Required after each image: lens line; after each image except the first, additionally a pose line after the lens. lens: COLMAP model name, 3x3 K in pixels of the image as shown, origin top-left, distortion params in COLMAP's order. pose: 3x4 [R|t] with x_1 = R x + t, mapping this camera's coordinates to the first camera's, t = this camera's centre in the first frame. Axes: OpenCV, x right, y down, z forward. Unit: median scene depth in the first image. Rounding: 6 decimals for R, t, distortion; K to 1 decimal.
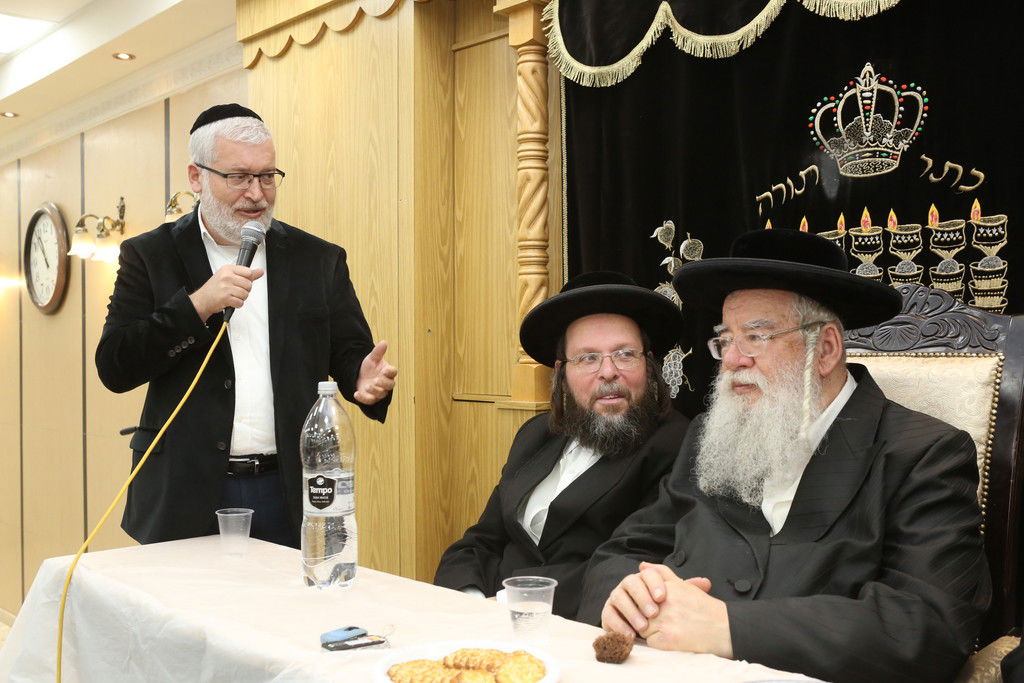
lens RADIAL K [[989.6, 0, 511.2], [0, 989.6, 351.0], [0, 0, 1]] dist [-0.087414, 0.152880]
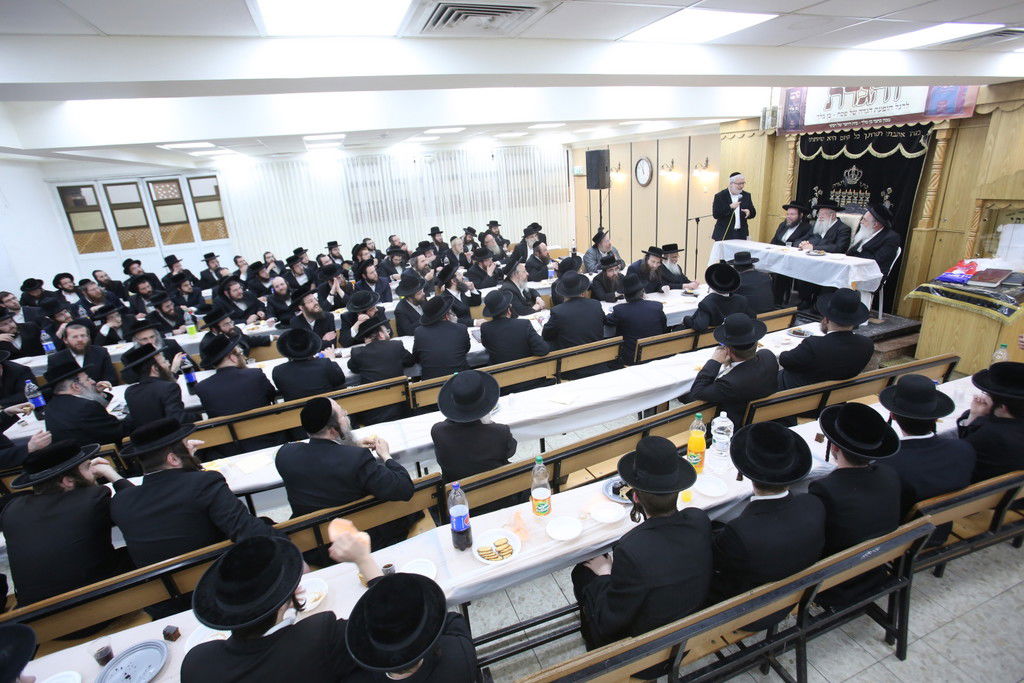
lens RADIAL K [[490.5, 0, 499.3], [0, 490.5, 339.3], [0, 0, 1]] dist [-0.073099, 0.029385]
pose [[0.899053, 0.085248, -0.429460, -0.236400], [0.070025, 0.940241, 0.333232, -0.336056], [0.432203, -0.329667, 0.839357, -2.370926]]
